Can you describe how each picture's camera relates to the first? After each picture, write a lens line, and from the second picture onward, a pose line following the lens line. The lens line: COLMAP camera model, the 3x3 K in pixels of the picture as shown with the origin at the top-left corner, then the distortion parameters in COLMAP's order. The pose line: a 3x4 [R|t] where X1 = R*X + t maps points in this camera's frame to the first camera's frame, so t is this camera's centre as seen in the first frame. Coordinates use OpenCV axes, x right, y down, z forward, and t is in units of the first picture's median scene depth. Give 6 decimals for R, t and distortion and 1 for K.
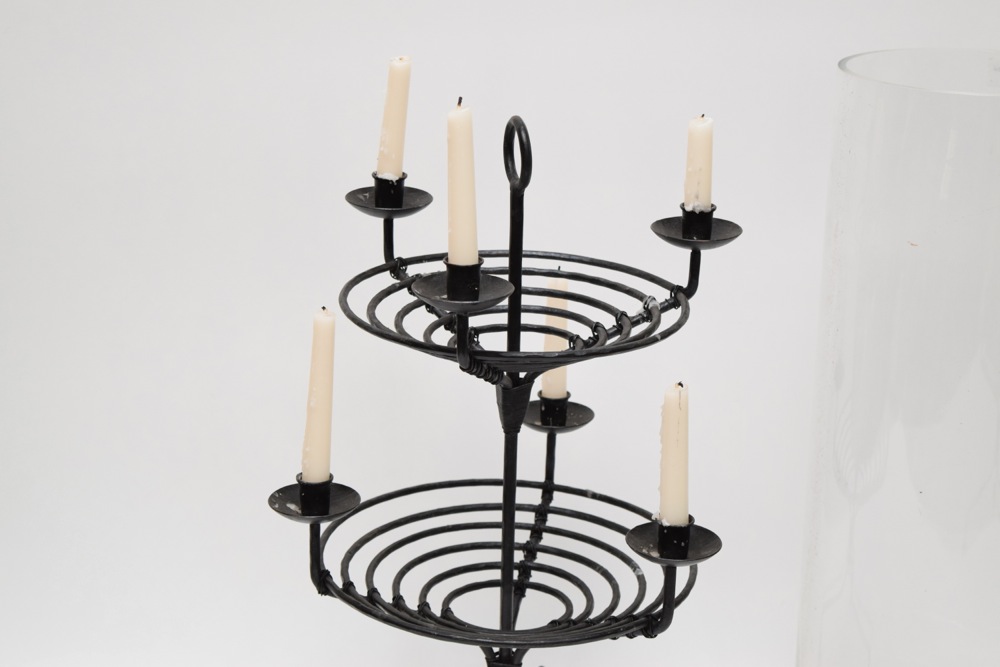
lens RADIAL K [[2078.6, 0, 519.0], [0, 2078.6, 332.7], [0, 0, 1]] dist [0.019057, 0.012800]
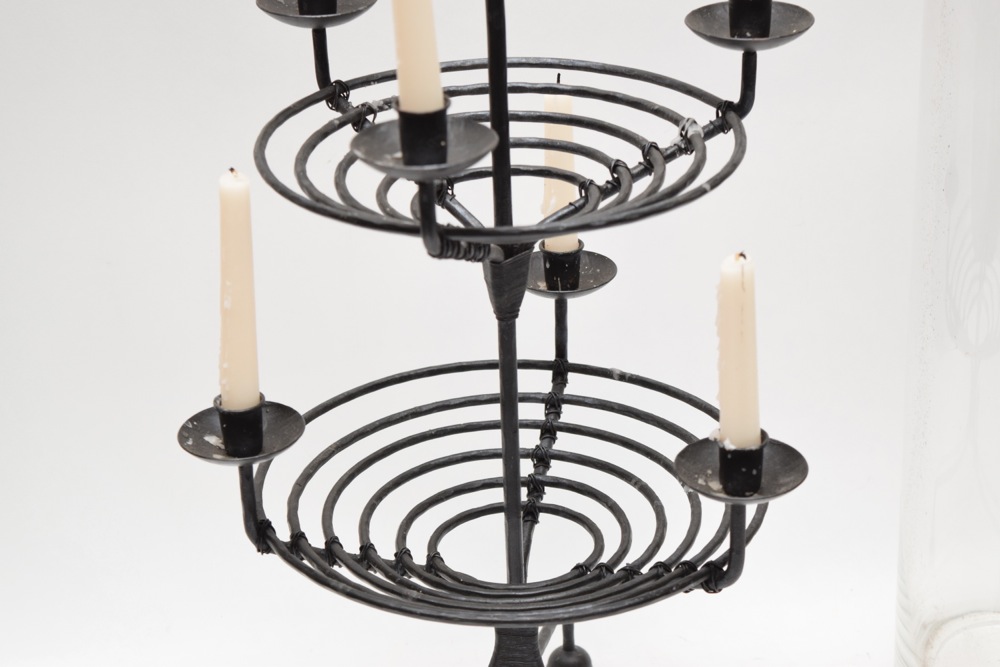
lens RADIAL K [[2191.3, 0, 500.0], [0, 2191.3, 333.5], [0, 0, 1]] dist [0.022903, 0.282659]
pose [[0.998189, -0.058878, -0.012314, 0.003069], [0.059972, 0.989960, 0.127994, -0.044378], [0.004654, -0.128501, 0.991698, 0.237999]]
